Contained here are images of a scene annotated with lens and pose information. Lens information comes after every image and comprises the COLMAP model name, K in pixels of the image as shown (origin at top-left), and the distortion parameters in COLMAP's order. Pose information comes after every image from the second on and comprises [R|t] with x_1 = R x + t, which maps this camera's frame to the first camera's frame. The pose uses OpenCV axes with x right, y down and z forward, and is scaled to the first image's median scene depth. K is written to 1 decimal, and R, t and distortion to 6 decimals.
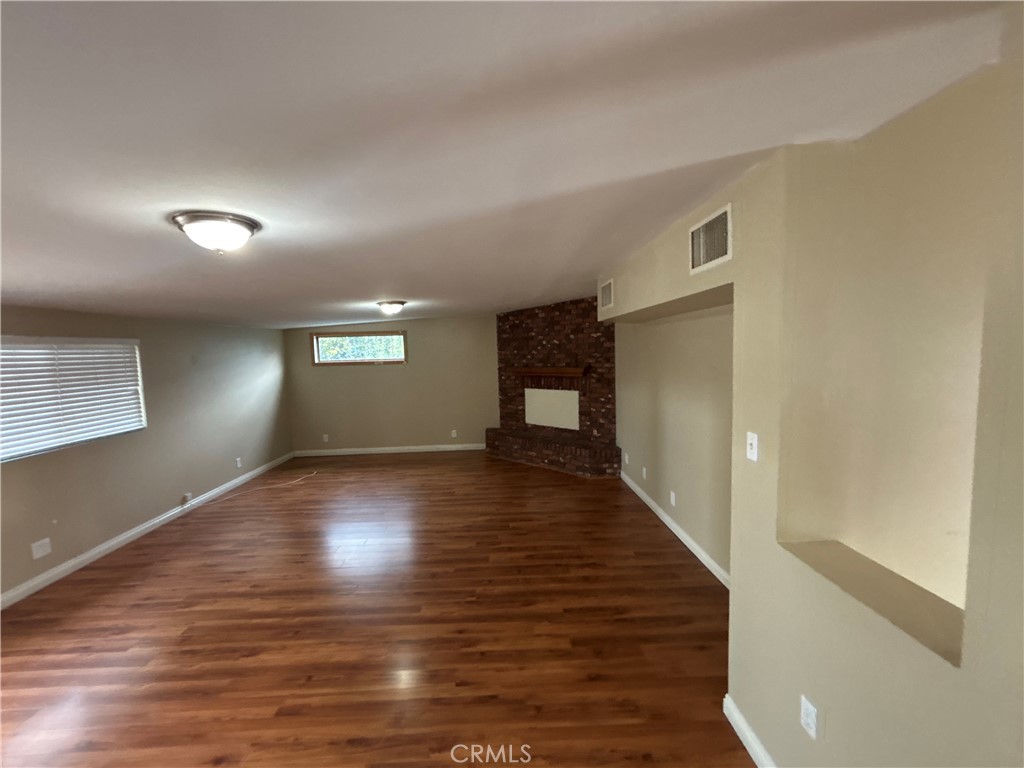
lens RADIAL K [[412.7, 0, 510.5], [0, 412.7, 382.0], [0, 0, 1]] dist [-0.001876, 0.000974]
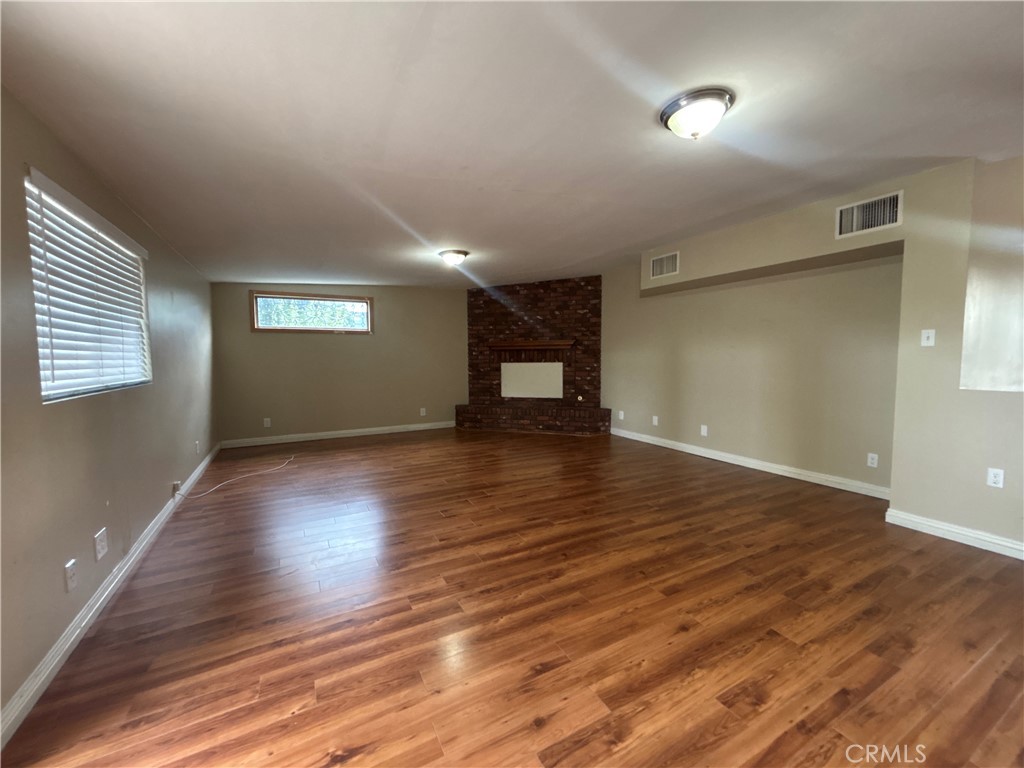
lens RADIAL K [[412.7, 0, 510.5], [0, 412.7, 382.0], [0, 0, 1]] dist [-0.001876, 0.000974]
pose [[0.894620, -0.004549, 0.446805, -0.459692], [0.014769, 0.999703, -0.019393, 0.095147], [-0.446584, 0.023949, 0.894421, 0.078509]]
